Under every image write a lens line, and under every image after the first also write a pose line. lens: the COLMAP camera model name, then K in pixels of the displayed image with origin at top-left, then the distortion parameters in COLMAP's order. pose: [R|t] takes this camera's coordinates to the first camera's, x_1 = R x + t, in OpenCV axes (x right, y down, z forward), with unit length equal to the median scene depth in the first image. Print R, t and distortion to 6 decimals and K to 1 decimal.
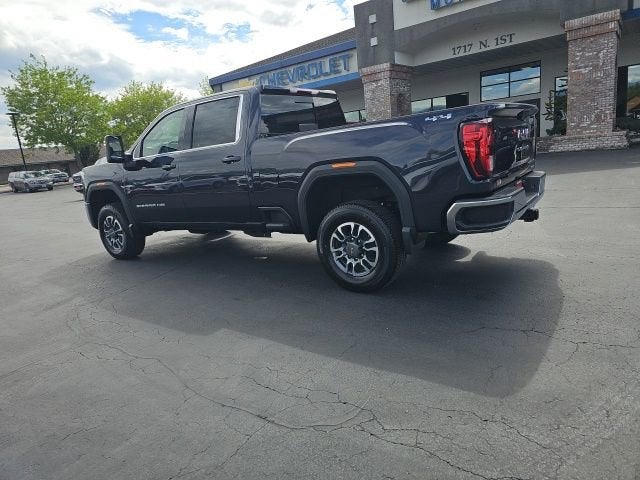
lens RADIAL K [[421.4, 0, 318.2], [0, 421.4, 242.5], [0, 0, 1]] dist [0.055799, -0.045557]
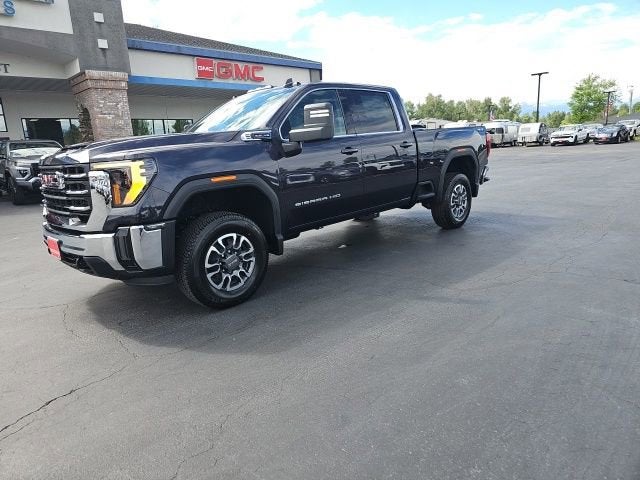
lens RADIAL K [[421.4, 0, 319.1], [0, 421.4, 236.9], [0, 0, 1]] dist [0.055799, -0.045557]
pose [[0.160356, -0.114131, 0.980439, -0.457584], [0.256191, 0.964065, 0.070323, -0.029442], [-0.953232, 0.239903, 0.183833, 0.341215]]
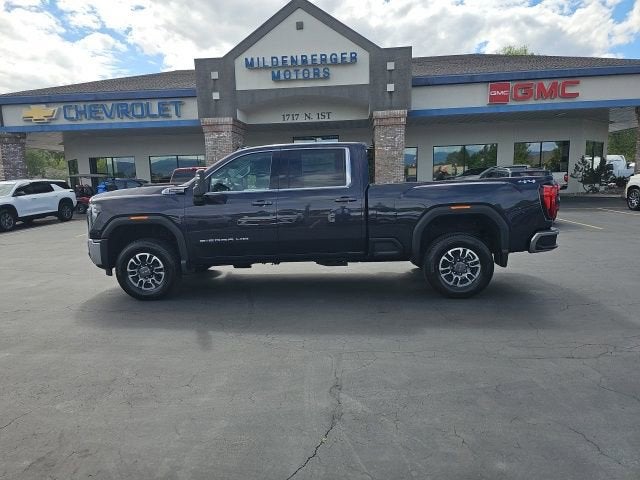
lens RADIAL K [[421.4, 0, 318.5], [0, 421.4, 249.4], [0, 0, 1]] dist [0.055799, -0.045557]
pose [[0.845291, -0.008154, 0.534244, -0.290119], [0.060062, 0.994996, -0.079844, 0.011351], [-0.530920, 0.099579, 0.841551, 0.014914]]
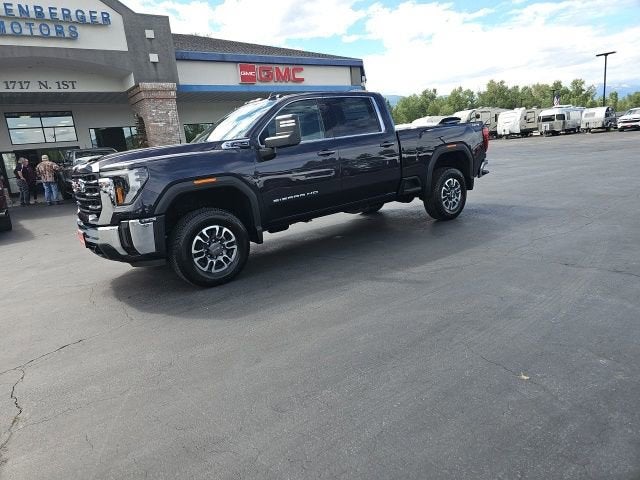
lens RADIAL K [[421.4, 0, 317.2], [0, 421.4, 239.8], [0, 0, 1]] dist [0.055799, -0.045557]
pose [[0.290978, -0.131720, 0.947619, -0.491190], [0.272965, 0.960738, 0.049726, -0.011661], [-0.916963, 0.244198, 0.315508, 0.271879]]
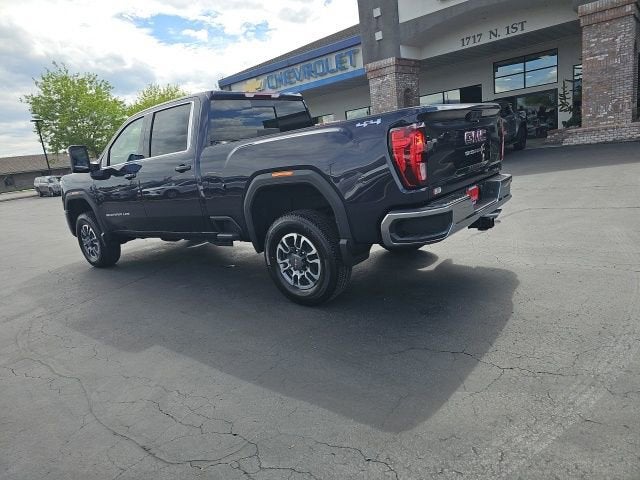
lens RADIAL K [[421.4, 0, 311.7], [0, 421.4, 247.6], [0, 0, 1]] dist [0.055799, -0.045557]
pose [[0.997745, -0.010304, -0.066320, 0.048693], [0.011453, 0.999790, 0.016966, -0.008342], [0.066131, -0.017687, 0.997654, 0.012293]]
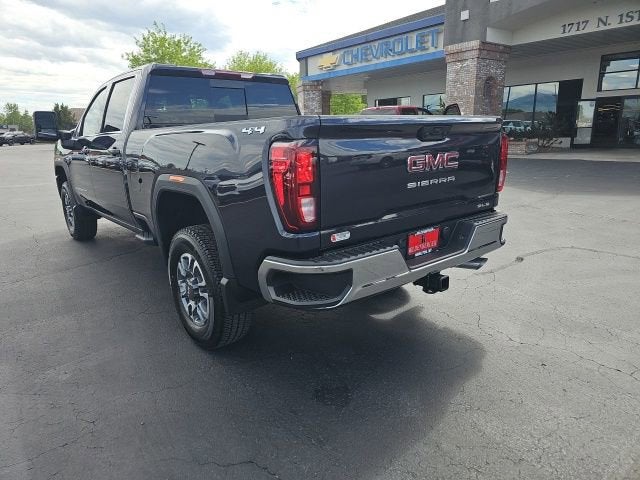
lens RADIAL K [[421.4, 0, 311.7], [0, 421.4, 236.4], [0, 0, 1]] dist [0.055799, -0.045557]
pose [[0.962848, 0.139109, -0.231458, 0.123208], [-0.129839, 0.990015, 0.054888, -0.039930], [0.236782, -0.022797, 0.971295, 0.084676]]
